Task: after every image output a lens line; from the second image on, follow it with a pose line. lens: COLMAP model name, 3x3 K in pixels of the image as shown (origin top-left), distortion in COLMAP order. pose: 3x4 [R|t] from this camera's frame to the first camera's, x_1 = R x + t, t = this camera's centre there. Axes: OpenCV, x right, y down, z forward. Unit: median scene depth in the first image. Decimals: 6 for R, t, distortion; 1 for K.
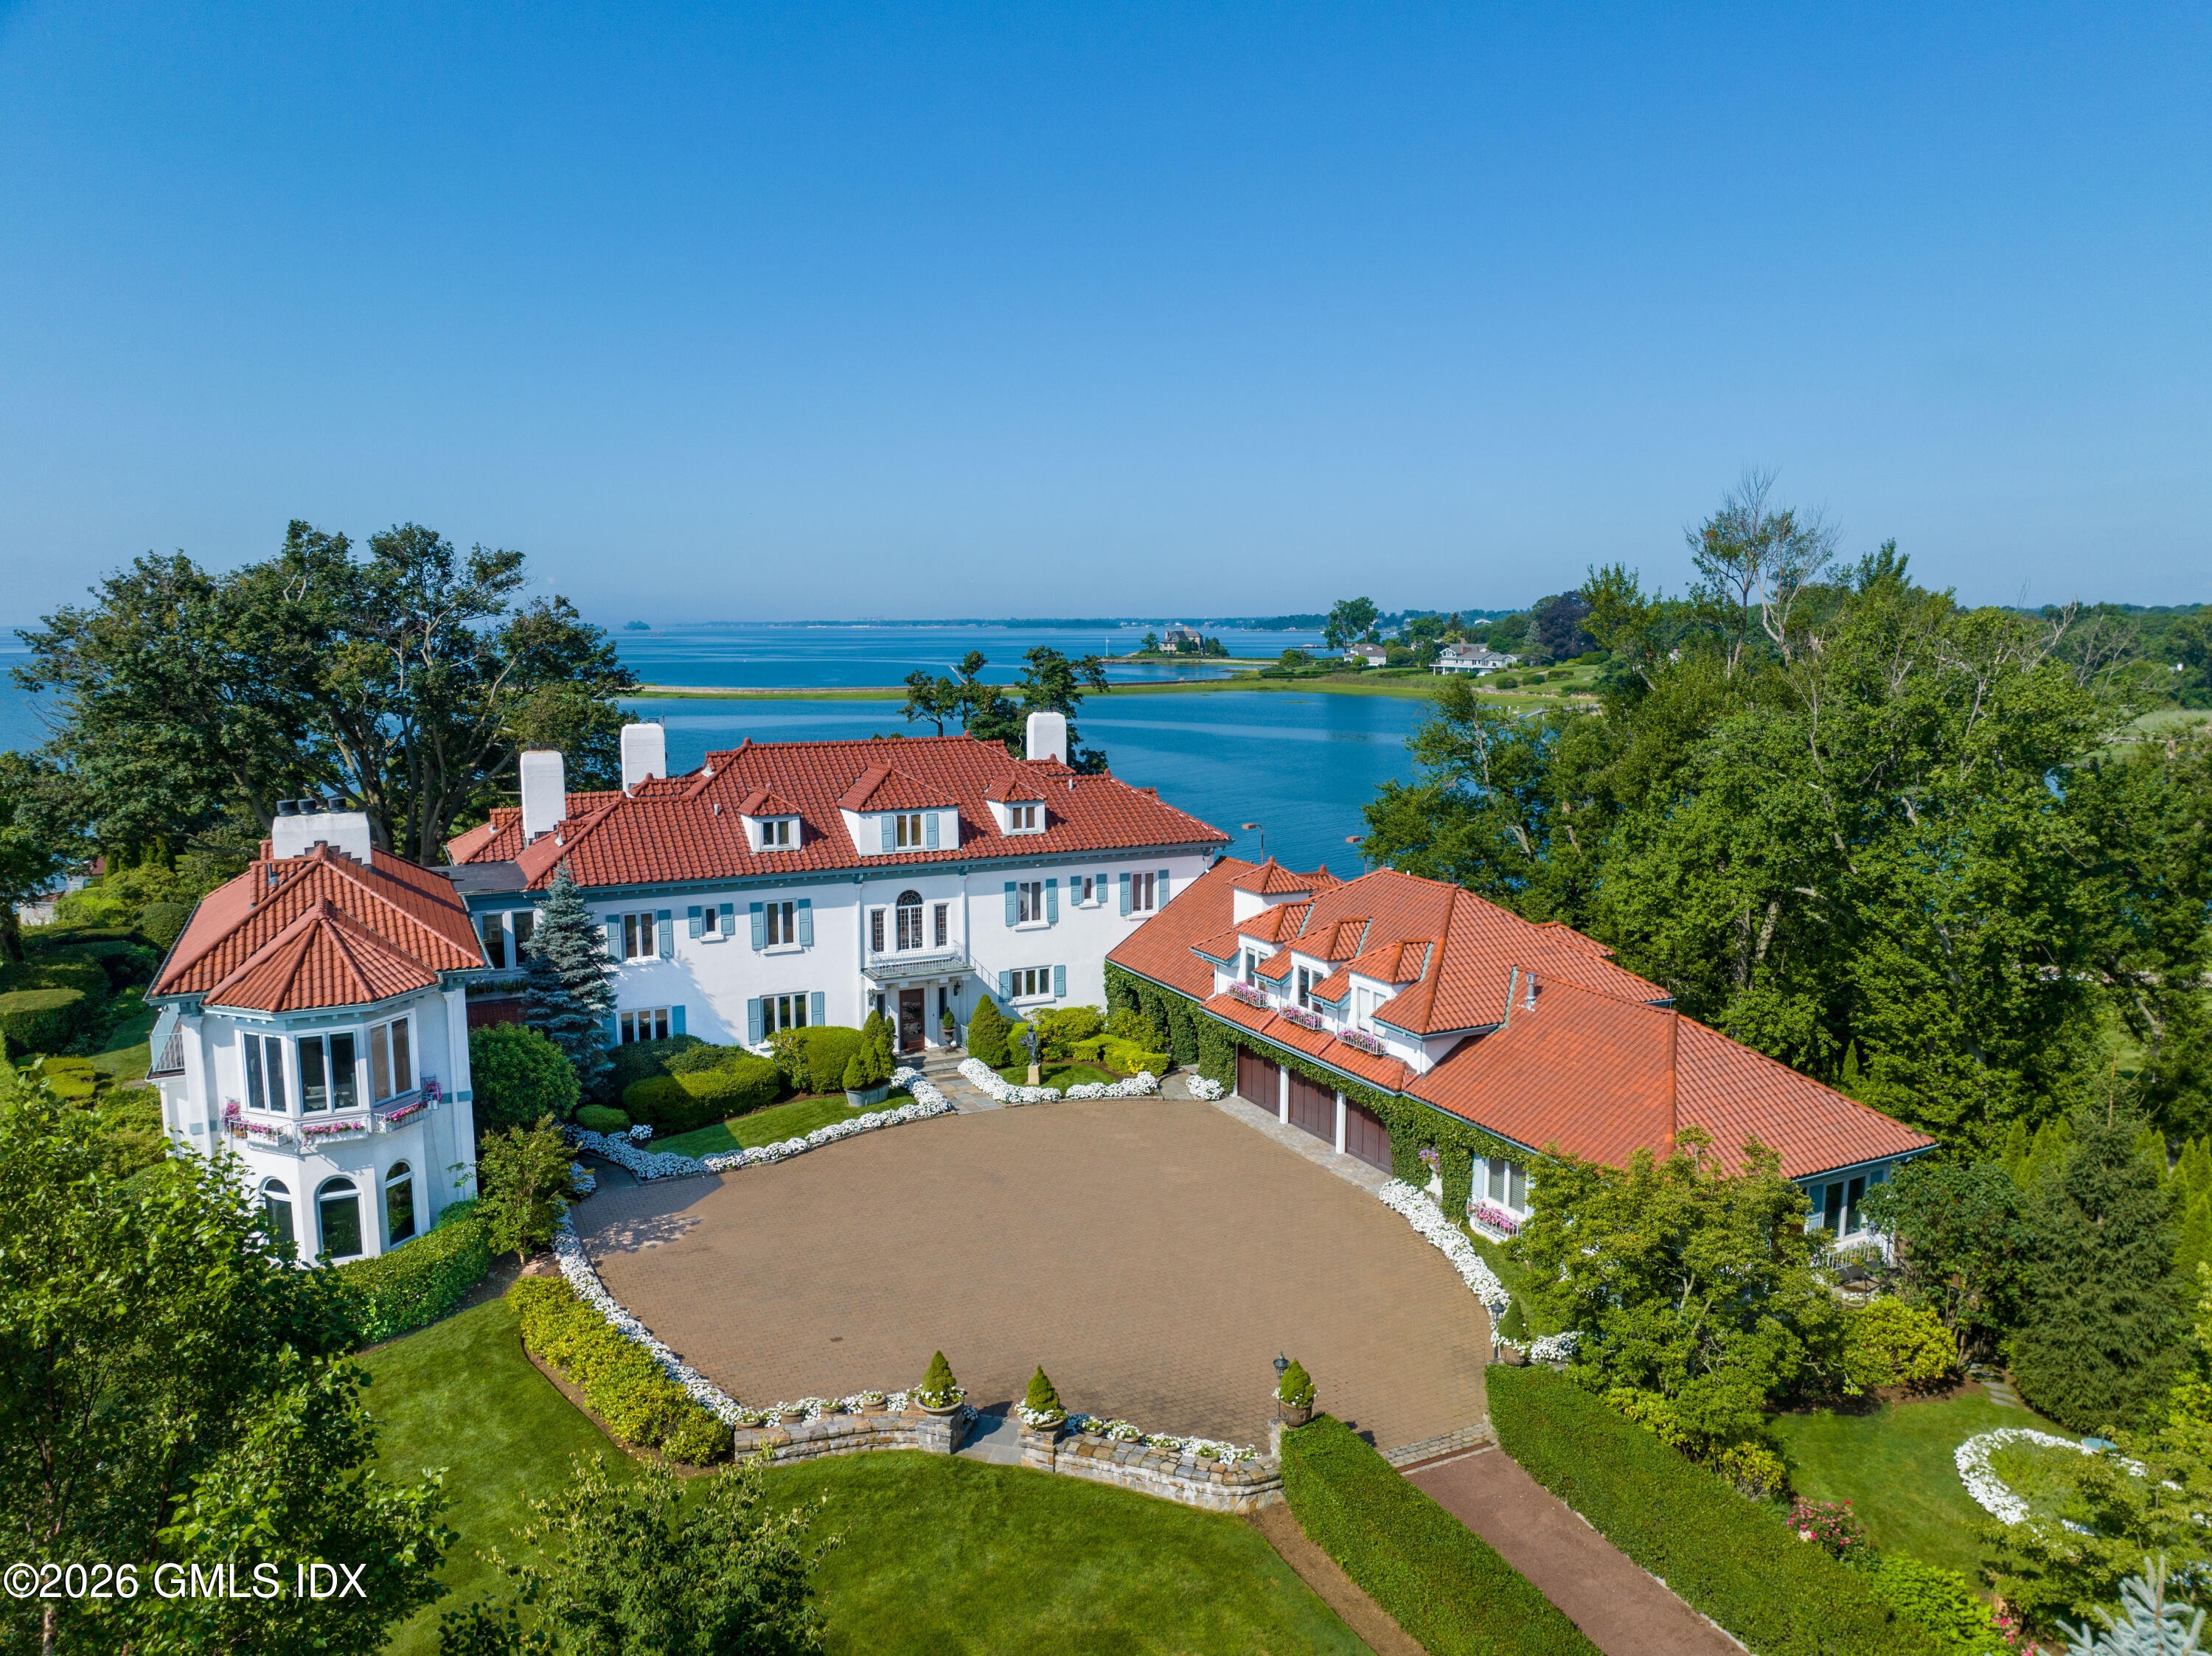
lens RADIAL K [[1548.4, 0, 1129.5], [0, 1548.4, 833.5], [0, 0, 1]] dist [-0.035770, -0.006020]
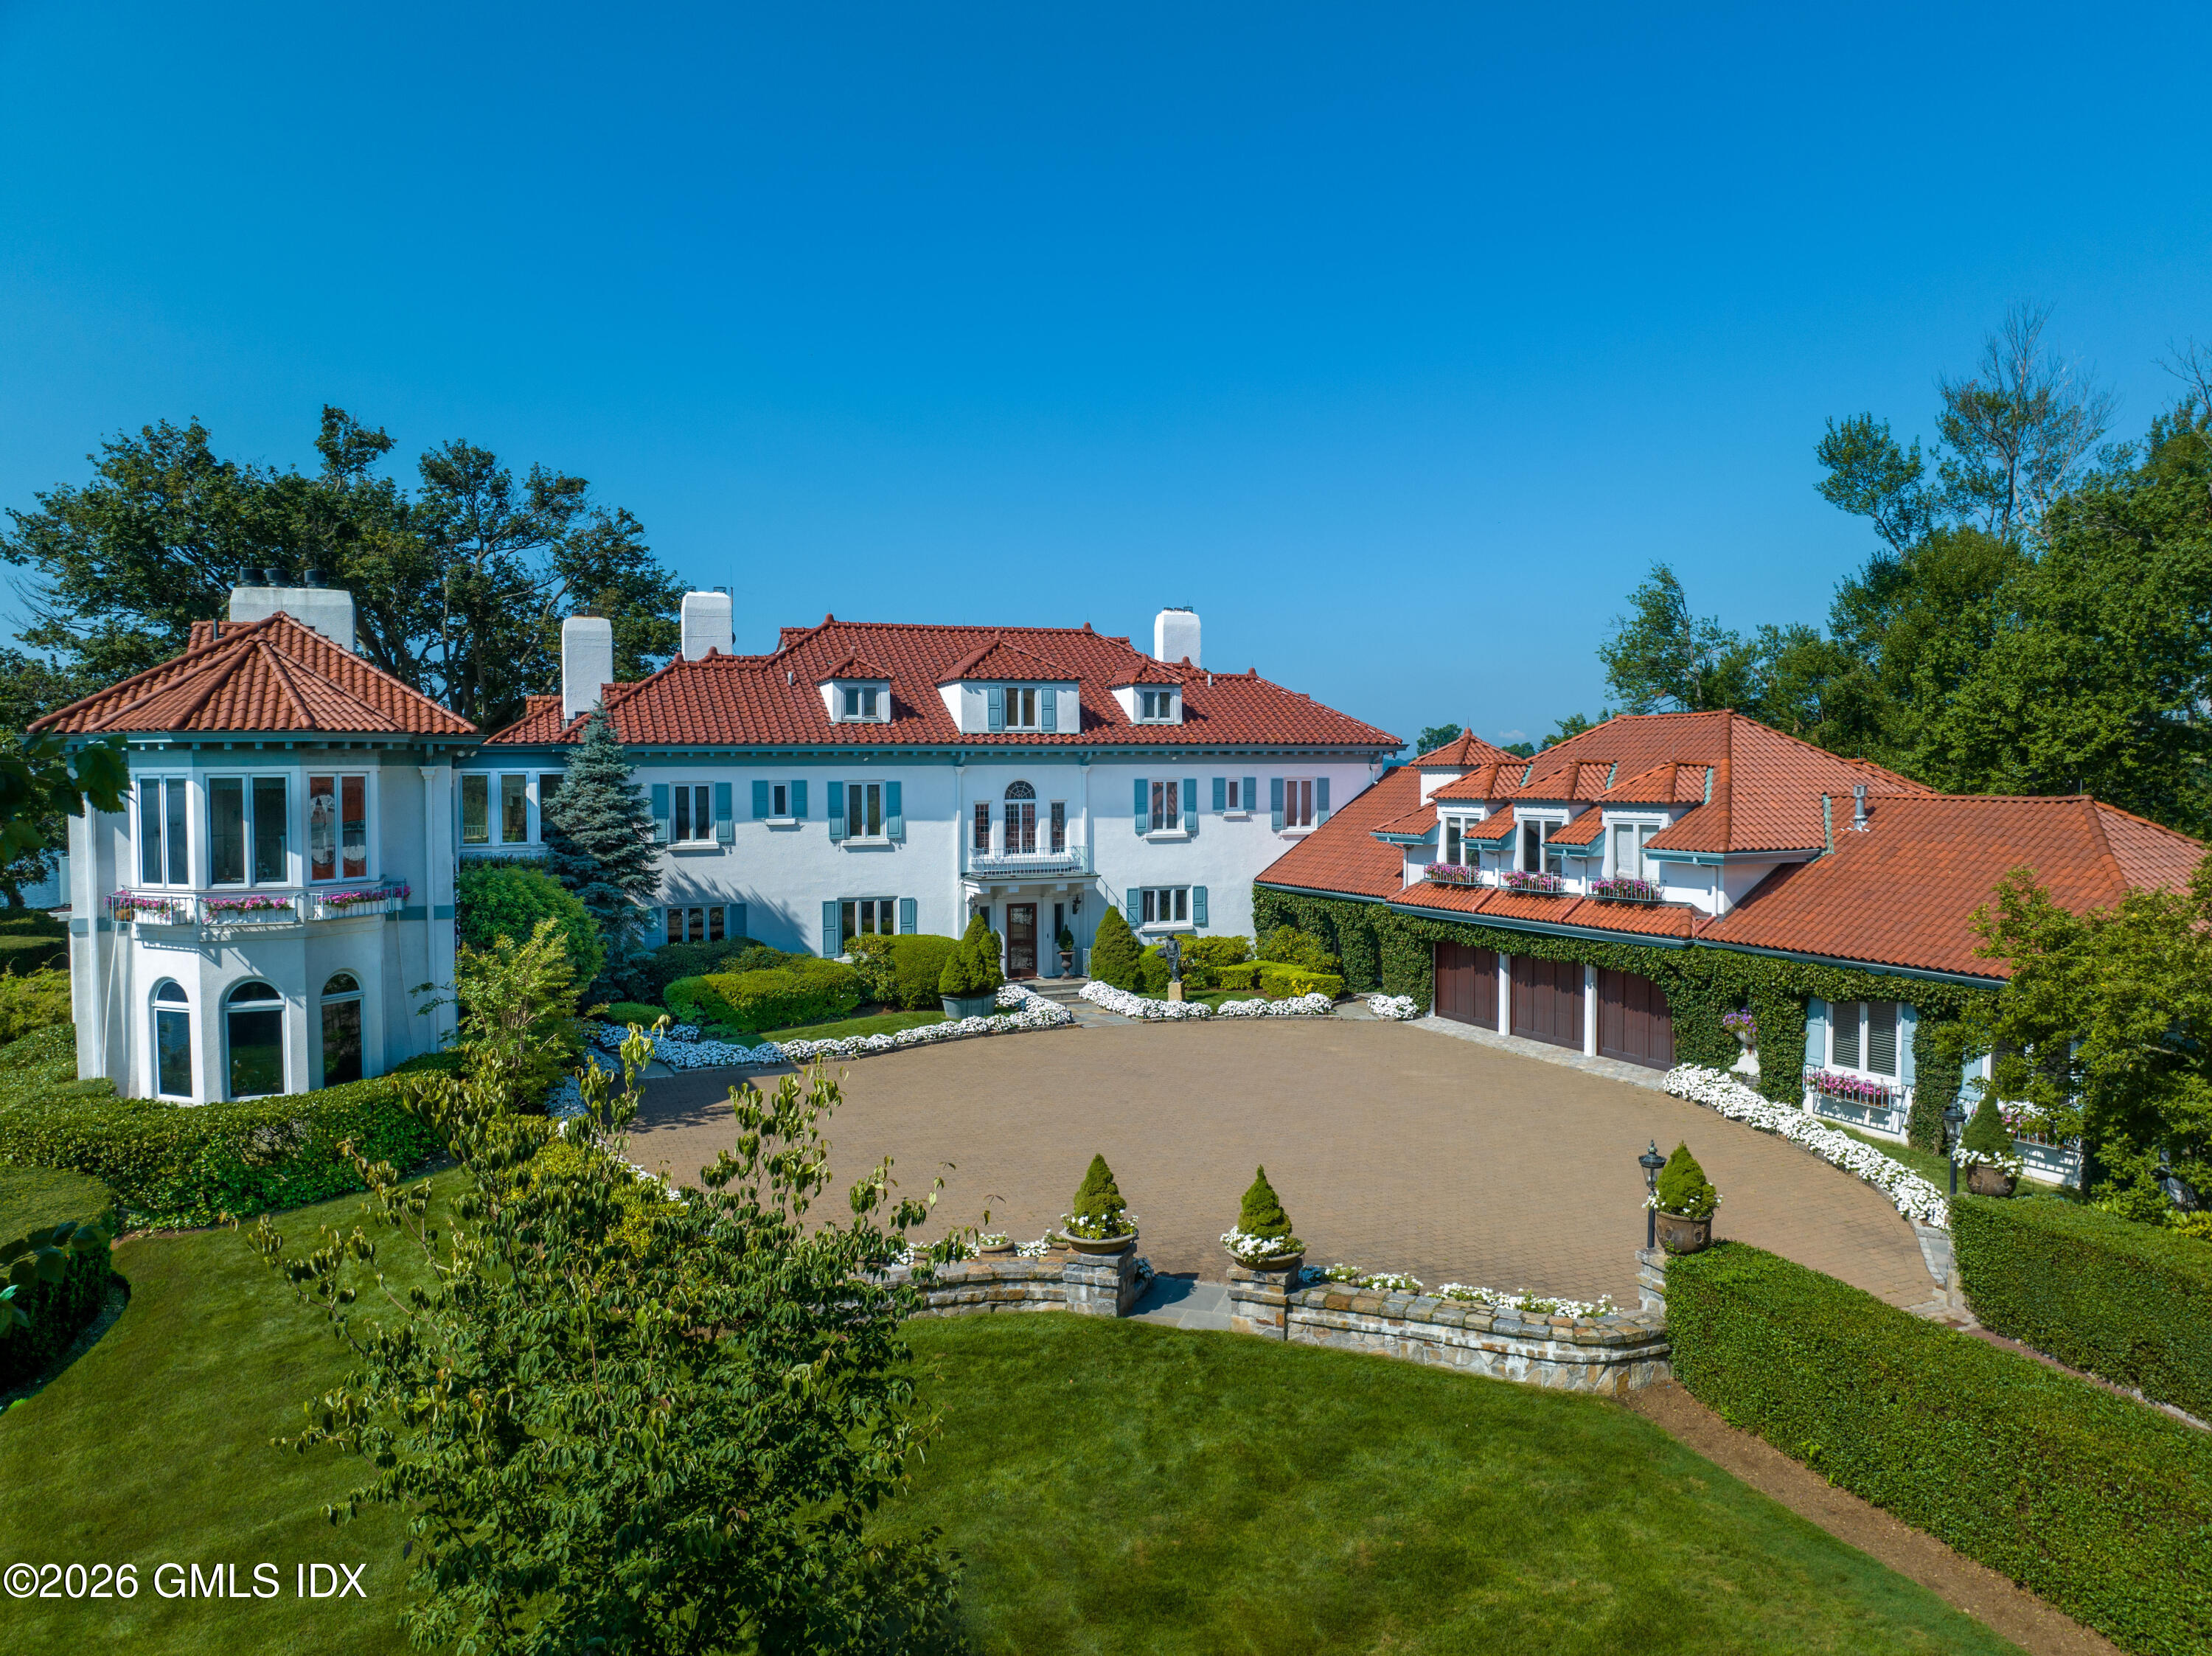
lens RADIAL K [[1548.4, 0, 1129.5], [0, 1548.4, 833.5], [0, 0, 1]] dist [-0.035770, -0.006020]
pose [[0.998657, -0.002681, -0.051748, -0.046271], [-0.002272, 0.995436, -0.095409, 0.157861], [0.051767, 0.095399, 0.994092, 0.207657]]
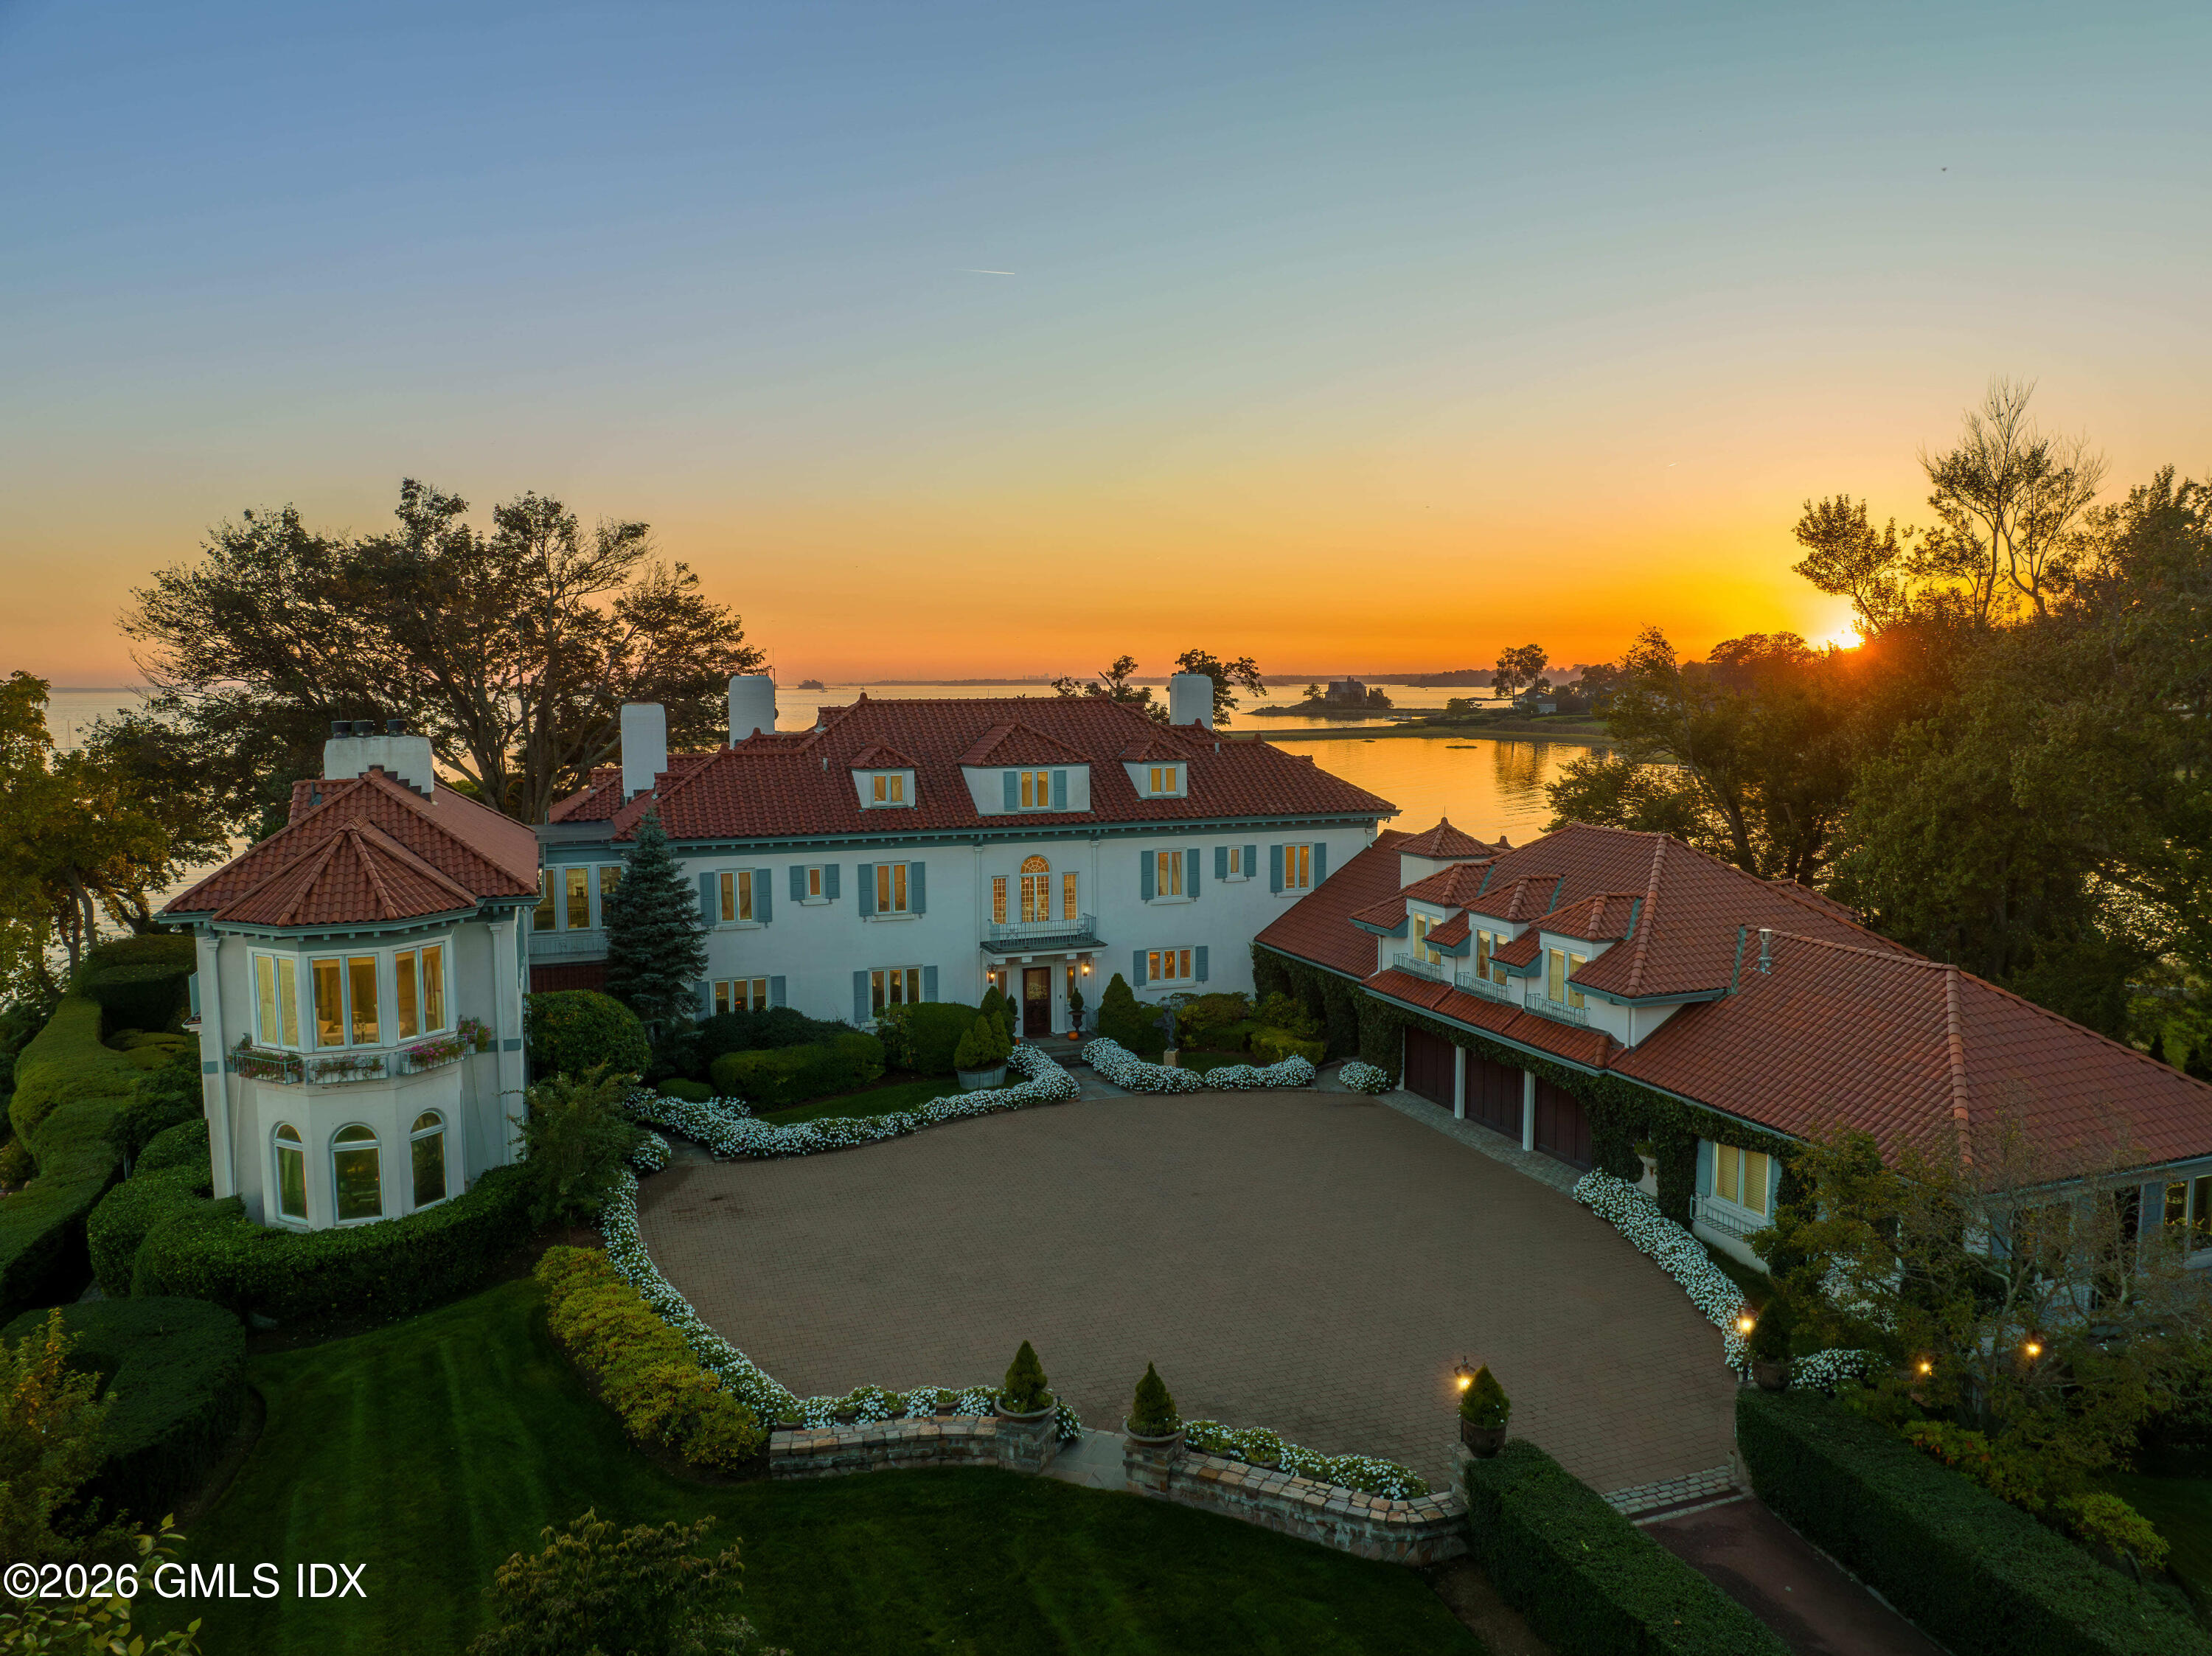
lens RADIAL K [[1548.4, 0, 1129.5], [0, 1548.4, 833.5], [0, 0, 1]] dist [-0.035770, -0.006020]
pose [[0.994537, 0.004231, -0.104303, 0.006680], [-0.008057, 0.999309, -0.036293, 0.061515], [0.104077, 0.036936, 0.993883, 0.123471]]
